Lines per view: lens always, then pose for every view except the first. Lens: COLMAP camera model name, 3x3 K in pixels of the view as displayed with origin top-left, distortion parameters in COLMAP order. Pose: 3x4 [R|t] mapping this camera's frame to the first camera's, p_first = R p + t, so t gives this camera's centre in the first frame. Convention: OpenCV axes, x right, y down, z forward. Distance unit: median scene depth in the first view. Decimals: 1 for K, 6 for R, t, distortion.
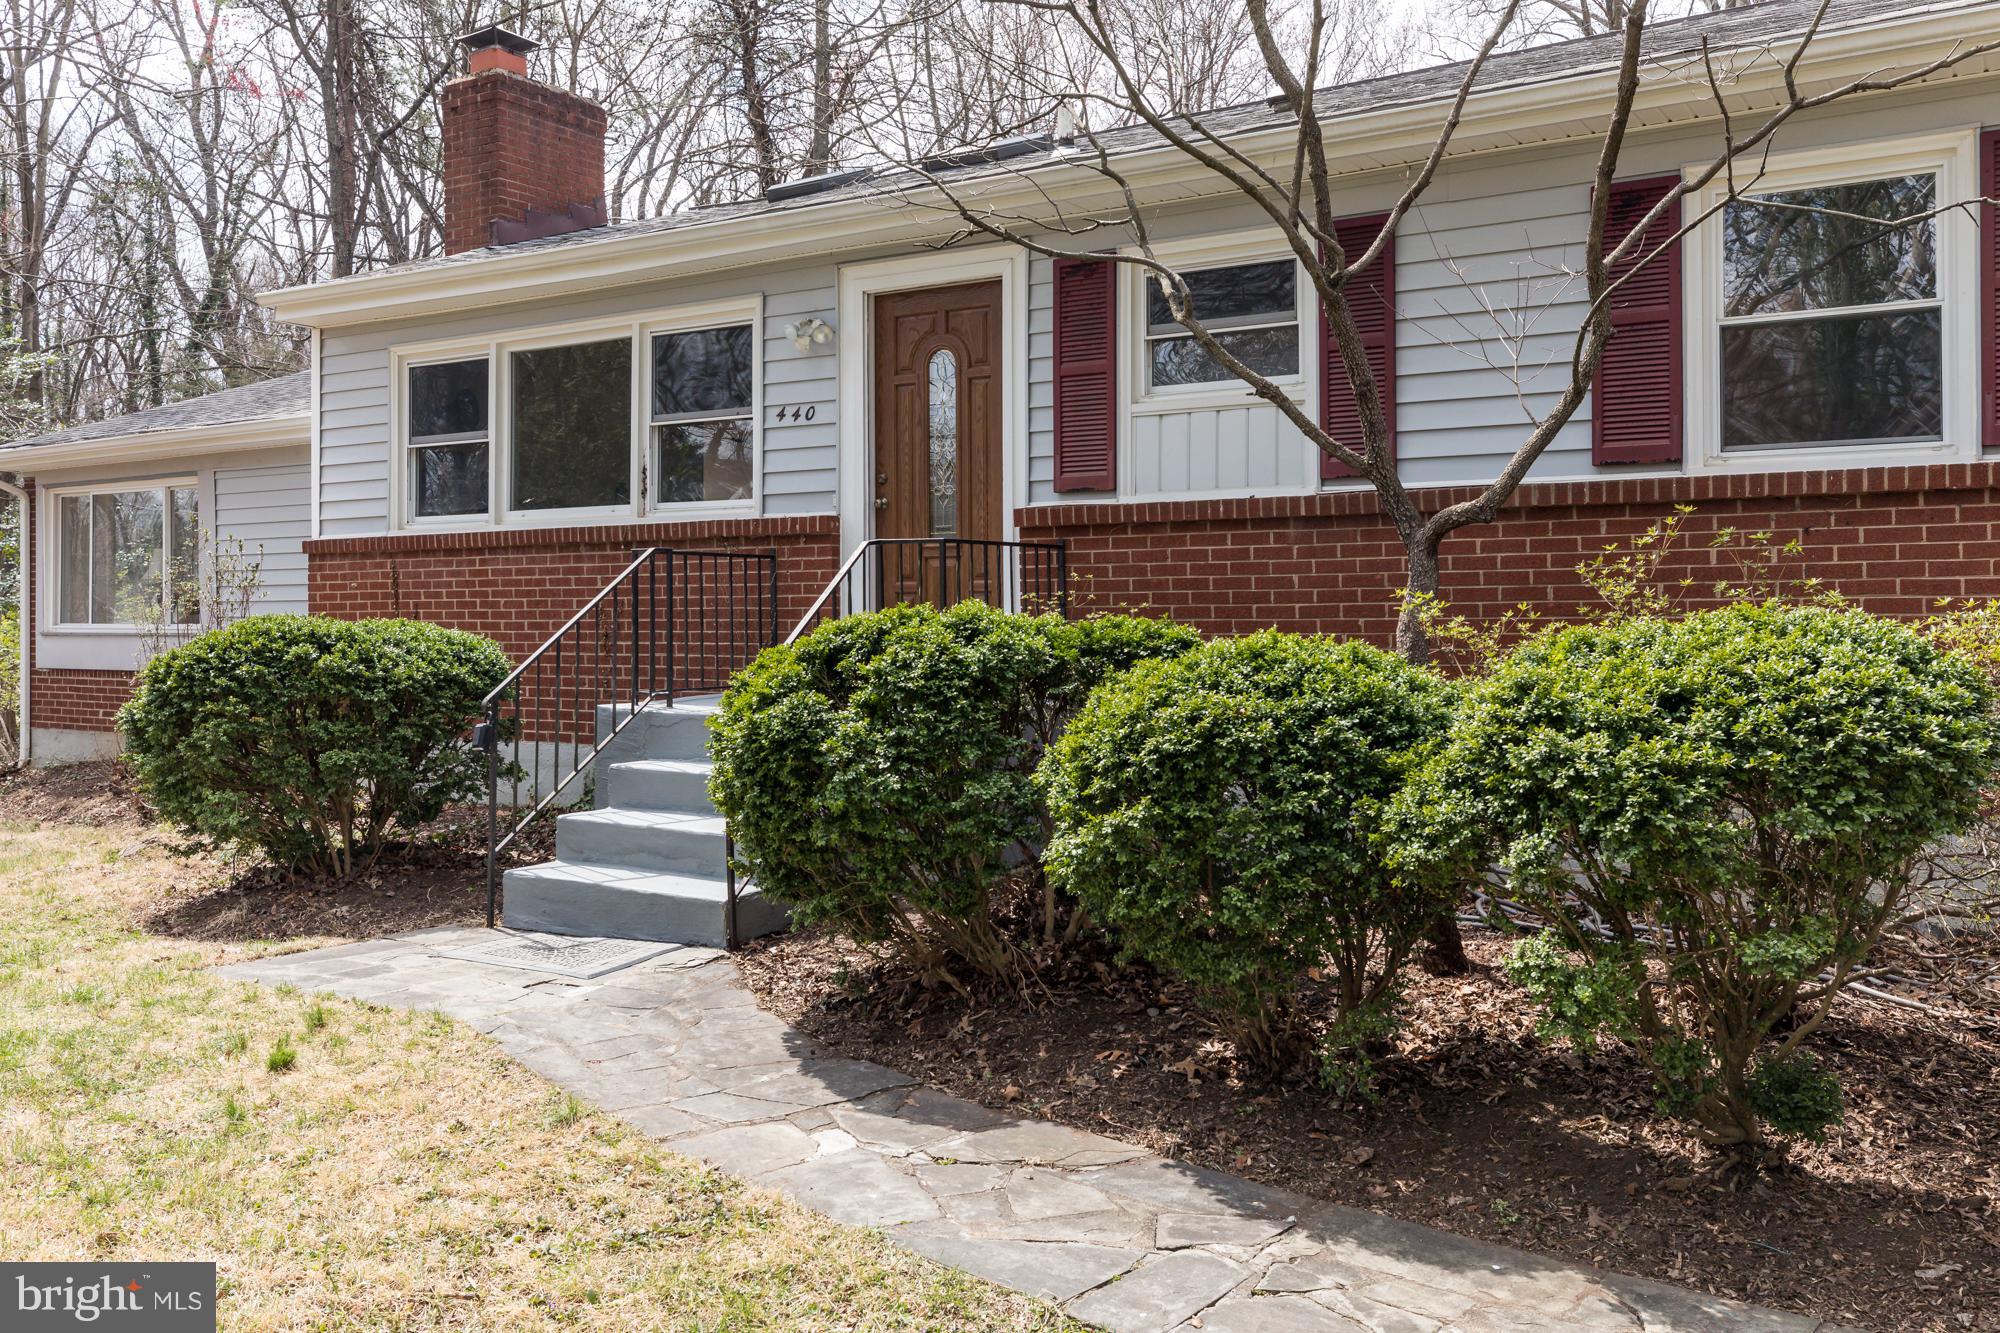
lens RADIAL K [[1636.4, 0, 999.8], [0, 1636.4, 521.9], [0, 0, 1]] dist [-0.001874, -0.001291]
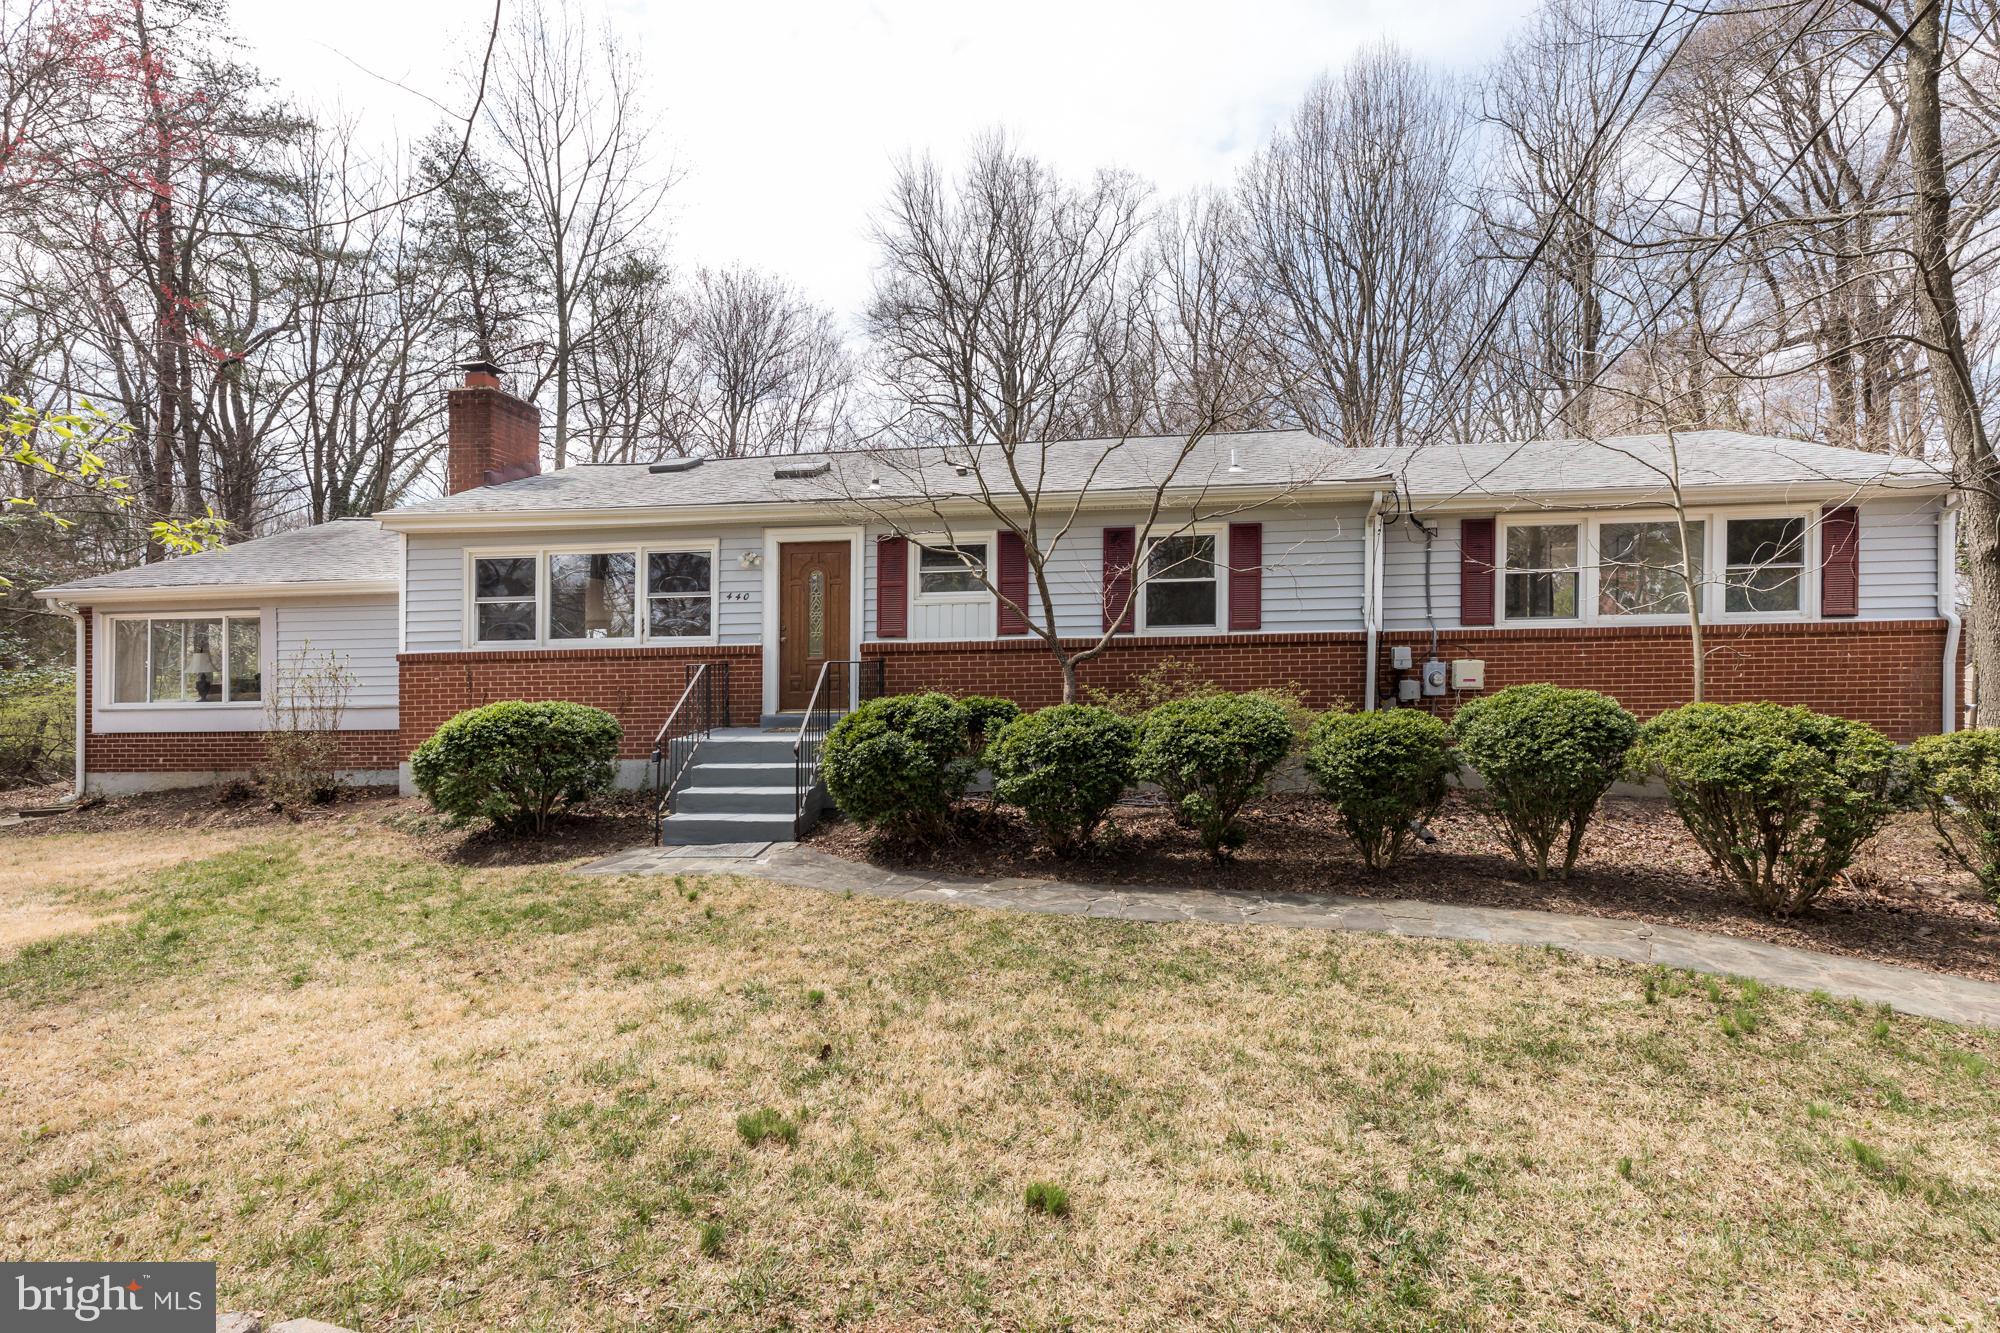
lens RADIAL K [[899.6, 0, 1004.3], [0, 899.6, 669.6], [0, 0, 1]] dist [0.002373, 0.000671]
pose [[0.896185, -0.017522, 0.443334, -0.367919], [-0.010109, 0.998154, 0.059884, -0.049739], [-0.443565, -0.058149, 0.894354, -0.213102]]
